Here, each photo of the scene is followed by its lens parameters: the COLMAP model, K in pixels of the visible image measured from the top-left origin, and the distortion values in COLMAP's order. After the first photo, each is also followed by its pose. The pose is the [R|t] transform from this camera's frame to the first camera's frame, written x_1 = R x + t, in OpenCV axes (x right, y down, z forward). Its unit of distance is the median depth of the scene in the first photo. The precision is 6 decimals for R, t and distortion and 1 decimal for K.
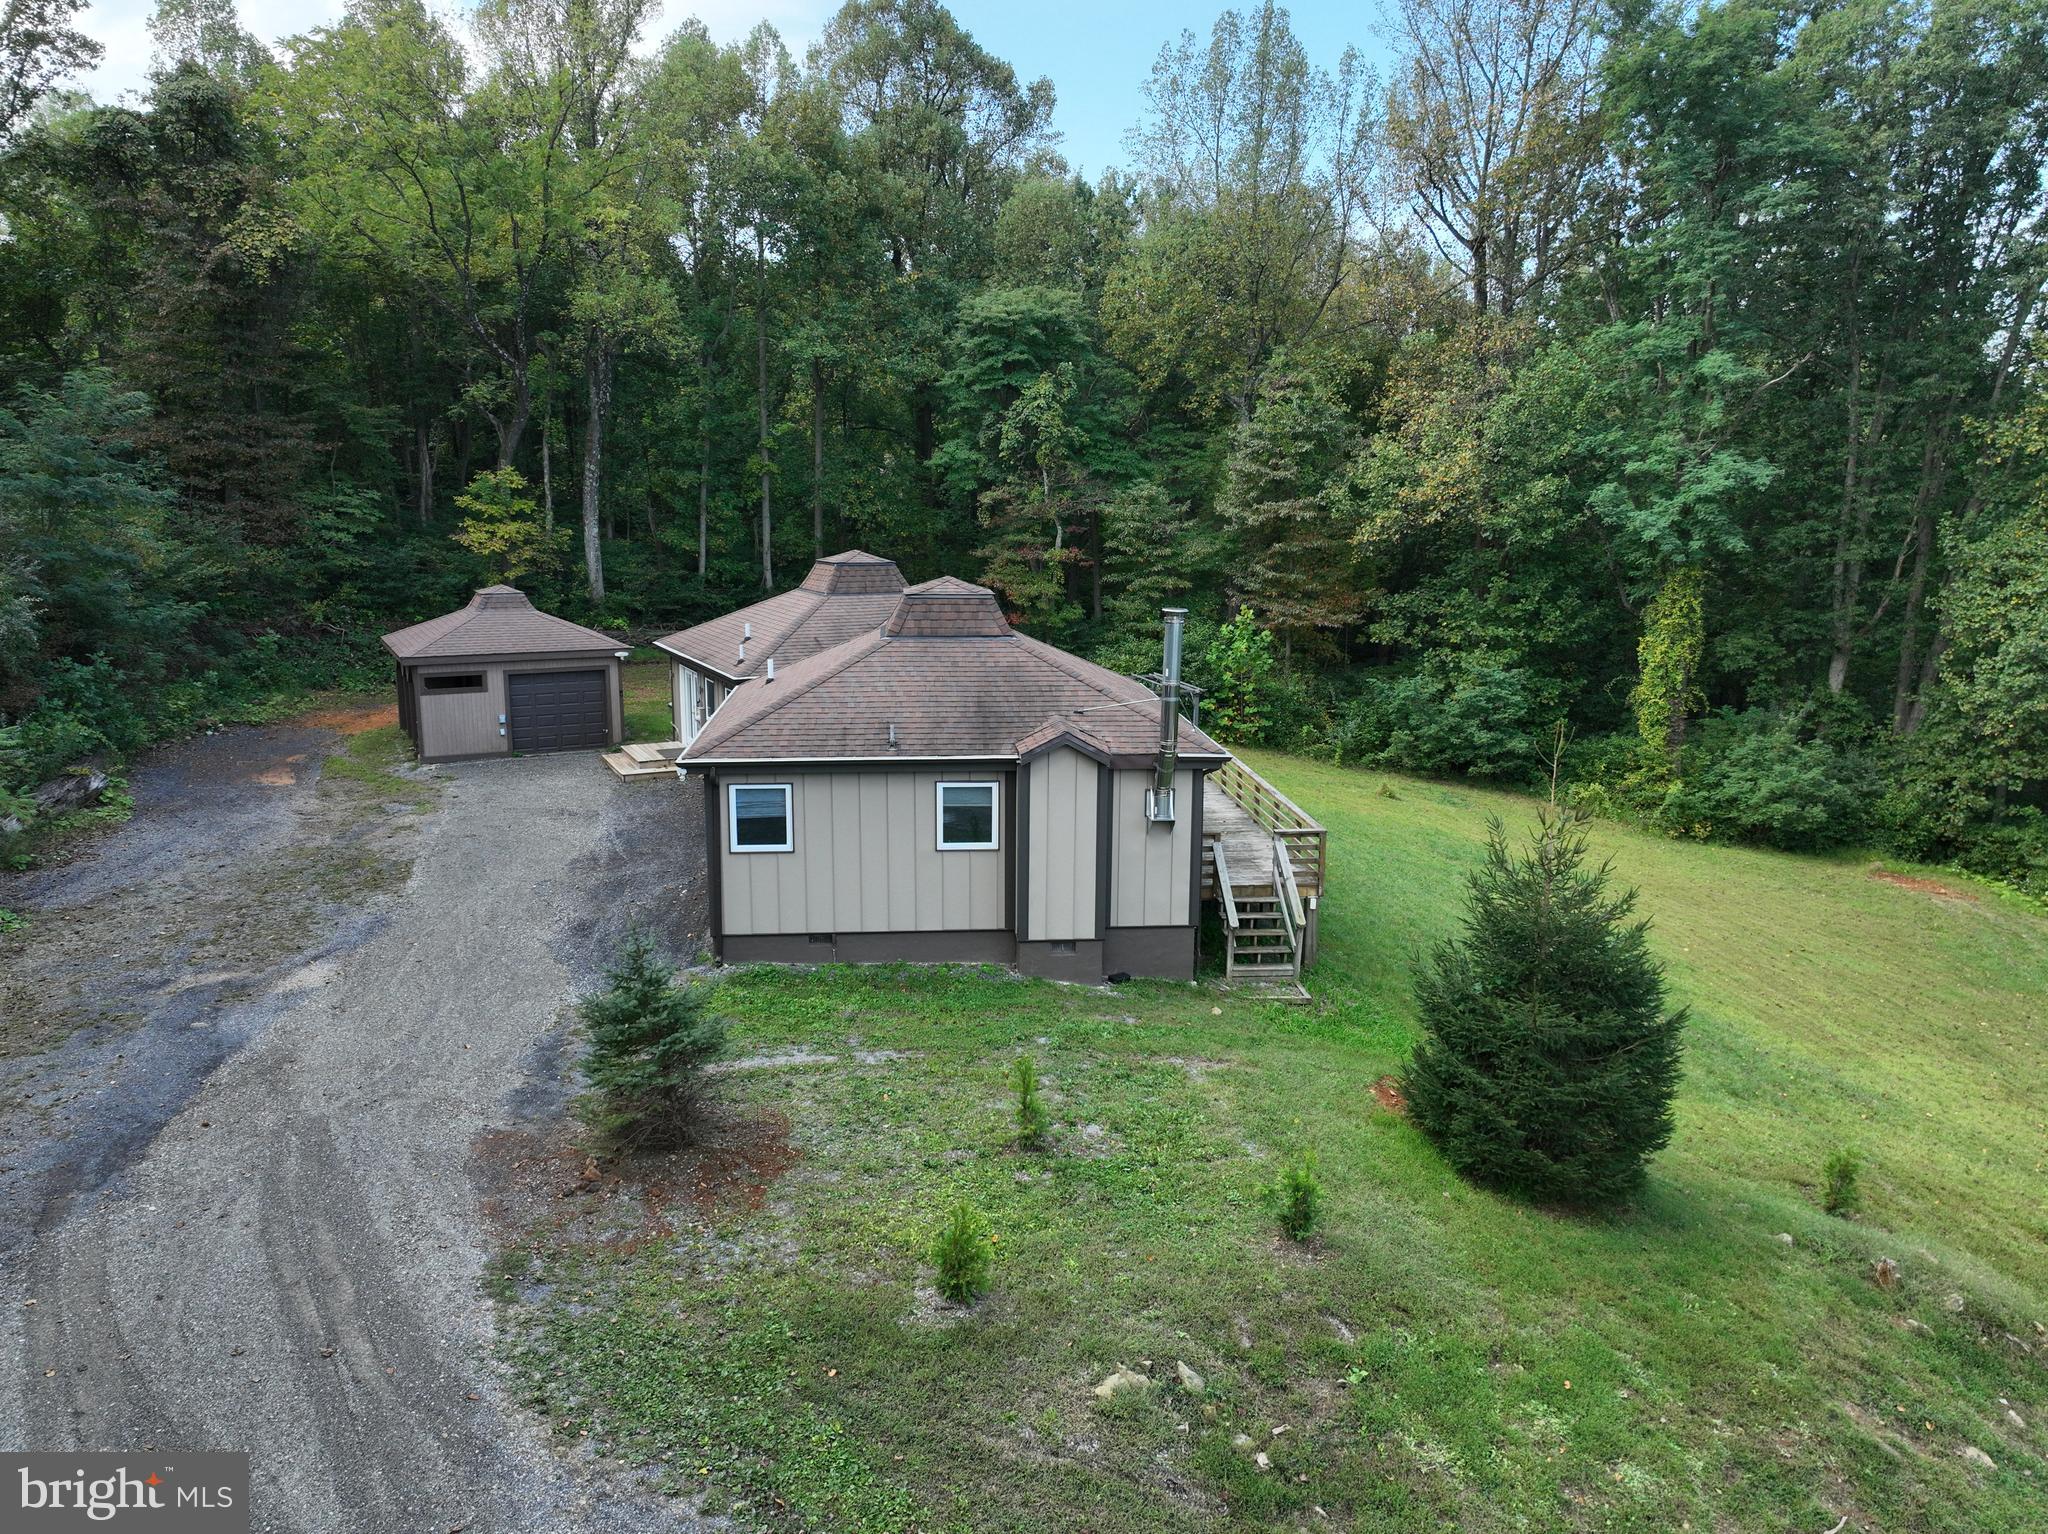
lens RADIAL K [[1473.7, 0, 1024.0], [0, 1473.7, 767.0], [0, 0, 1]] dist [0.004912, 0.005312]
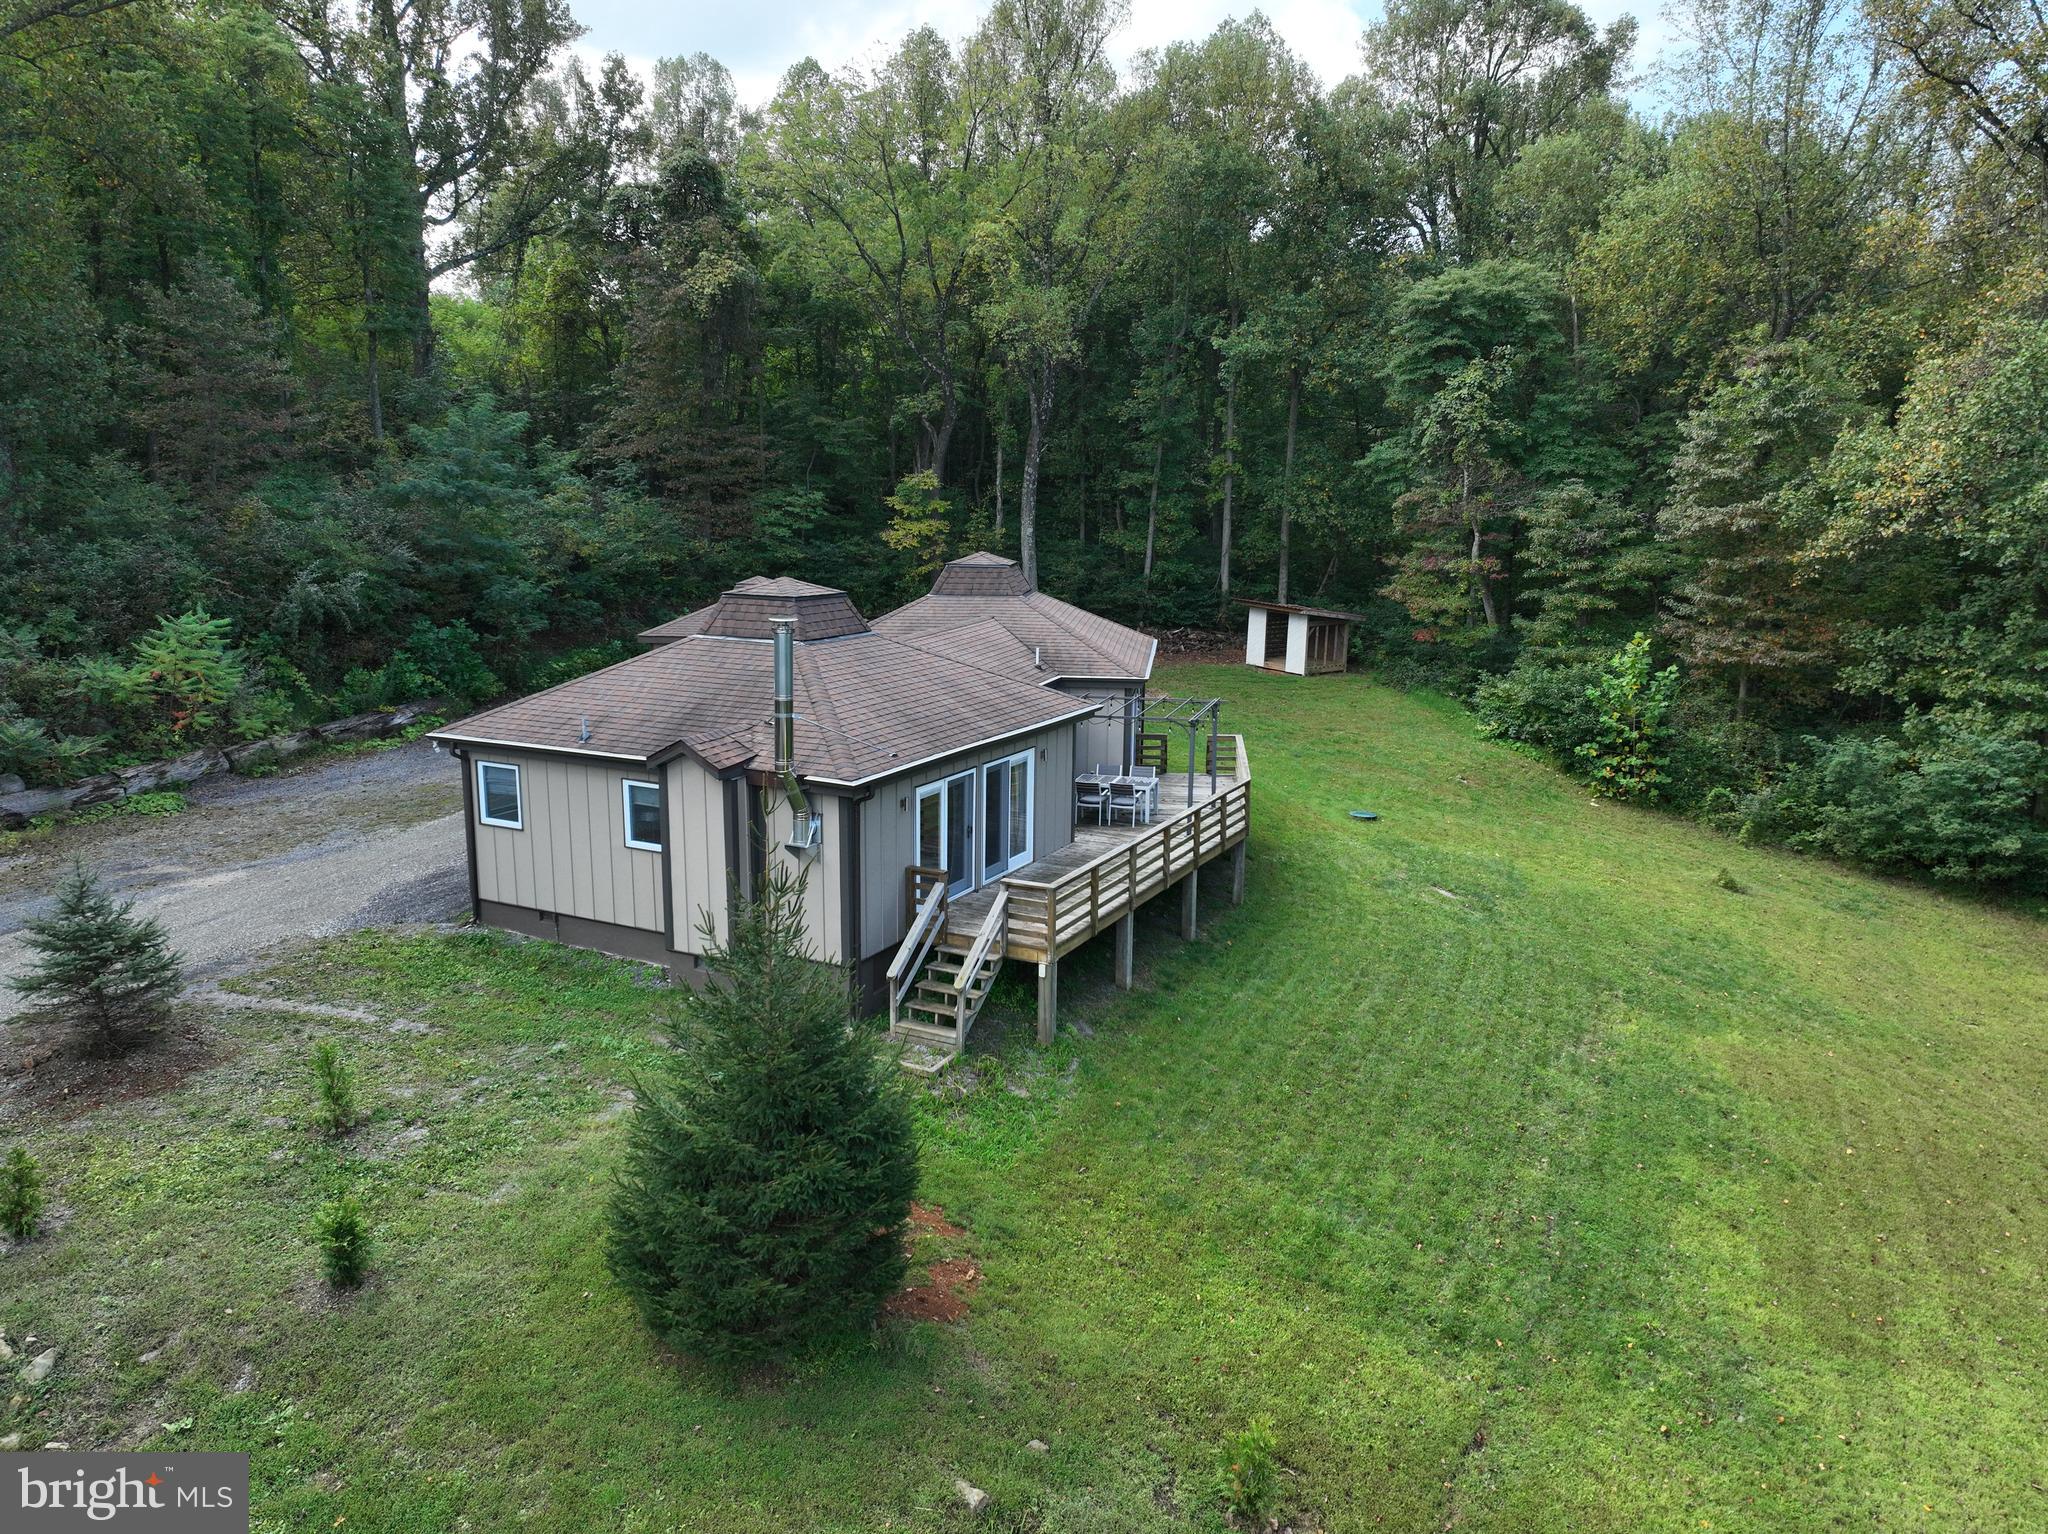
lens RADIAL K [[1473.7, 0, 1024.0], [0, 1473.7, 767.0], [0, 0, 1]] dist [0.004912, 0.005312]
pose [[0.839293, 0.101131, -0.534191, 0.302675], [-0.102202, 0.994379, 0.027678, -0.022962], [0.533987, 0.031365, 0.844911, 0.126293]]
